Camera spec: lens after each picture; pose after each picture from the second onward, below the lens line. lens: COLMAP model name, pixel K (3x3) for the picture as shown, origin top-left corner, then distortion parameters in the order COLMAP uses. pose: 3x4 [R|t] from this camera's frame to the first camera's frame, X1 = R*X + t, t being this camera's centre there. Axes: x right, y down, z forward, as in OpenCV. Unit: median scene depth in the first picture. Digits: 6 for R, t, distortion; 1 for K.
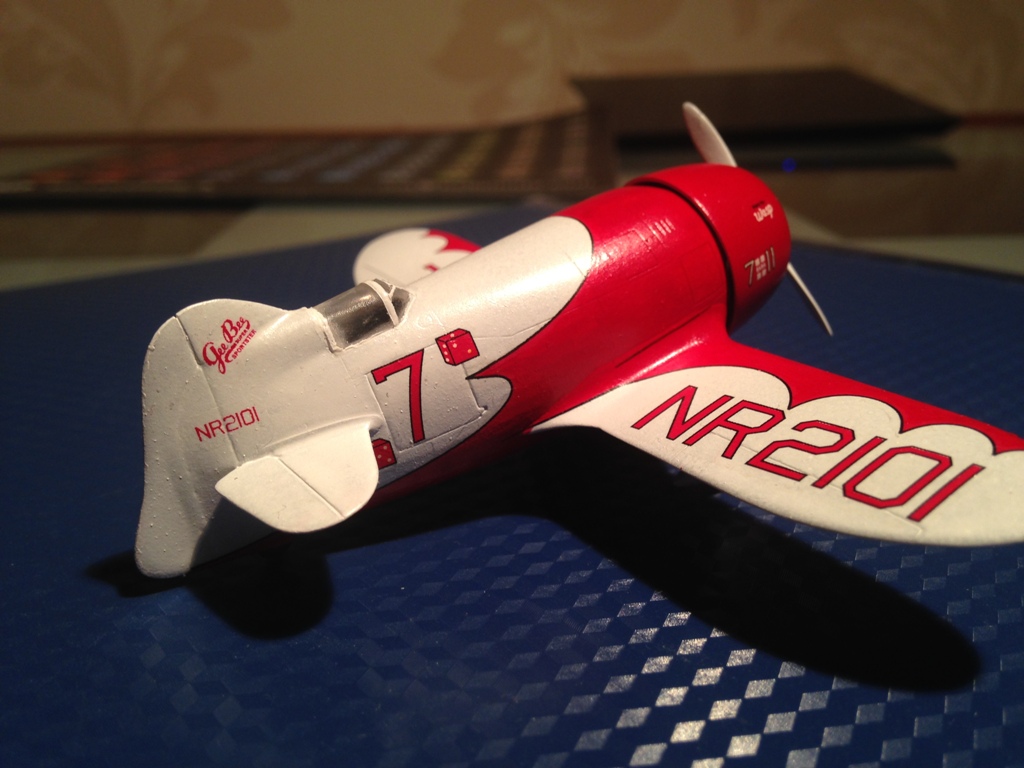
lens RADIAL K [[972.7, 0, 516.1], [0, 972.7, 384.2], [0, 0, 1]] dist [0.199018, -0.427842]
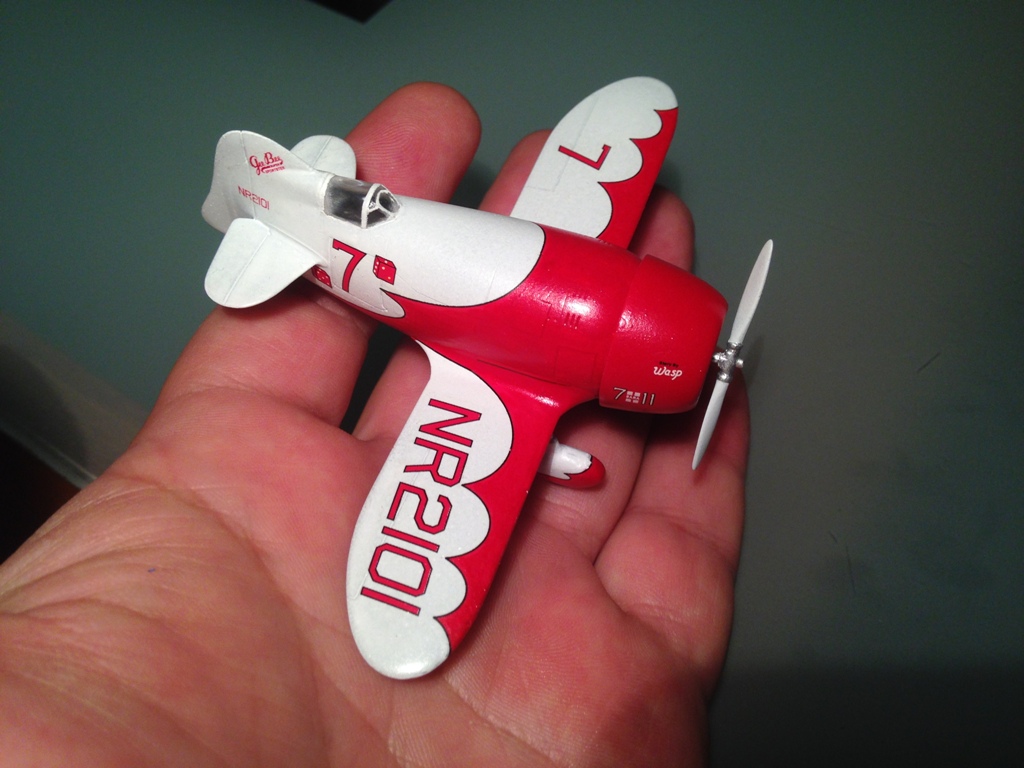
lens RADIAL K [[972.7, 0, 516.1], [0, 972.7, 384.2], [0, 0, 1]] dist [0.199018, -0.427842]
pose [[0.554313, 0.791201, -0.258338, 0.550100], [-0.518200, 0.570962, 0.636765, -0.958556], [0.651310, -0.219097, 0.726493, 0.066622]]
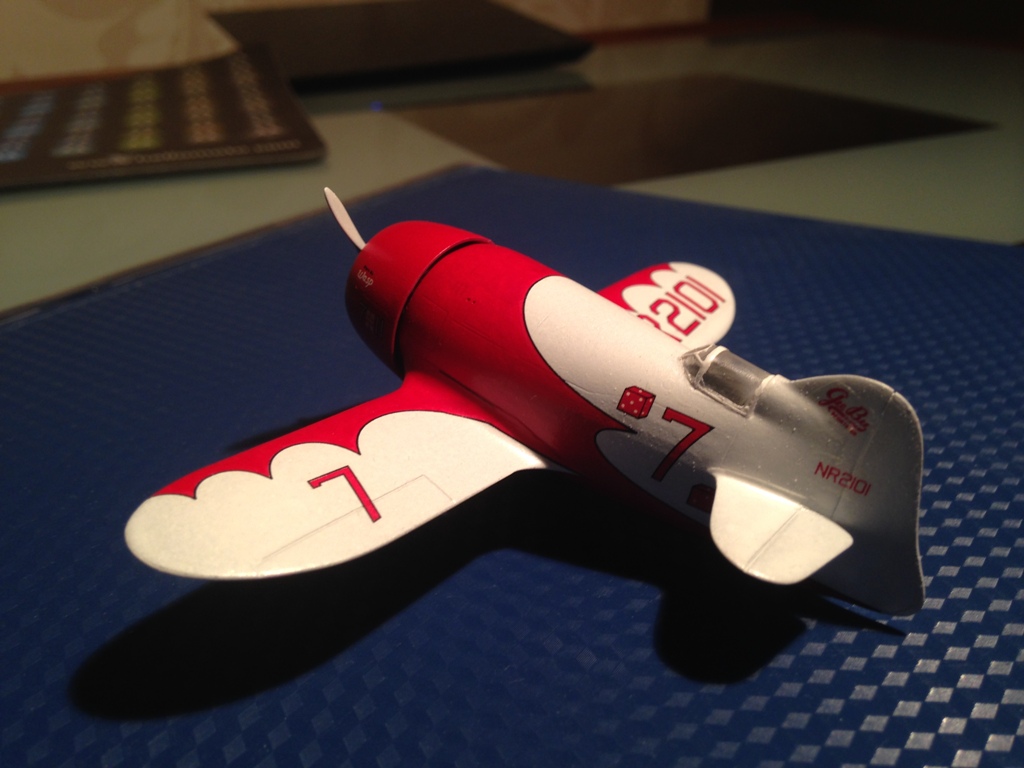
lens RADIAL K [[972.7, 0, 516.1], [0, 972.7, 384.2], [0, 0, 1]] dist [0.199018, -0.427842]
pose [[-0.313351, -0.375890, 0.872077, -1.103790], [0.345007, 0.810516, 0.473322, -0.703523], [-0.884749, 0.449188, -0.124292, 1.398905]]
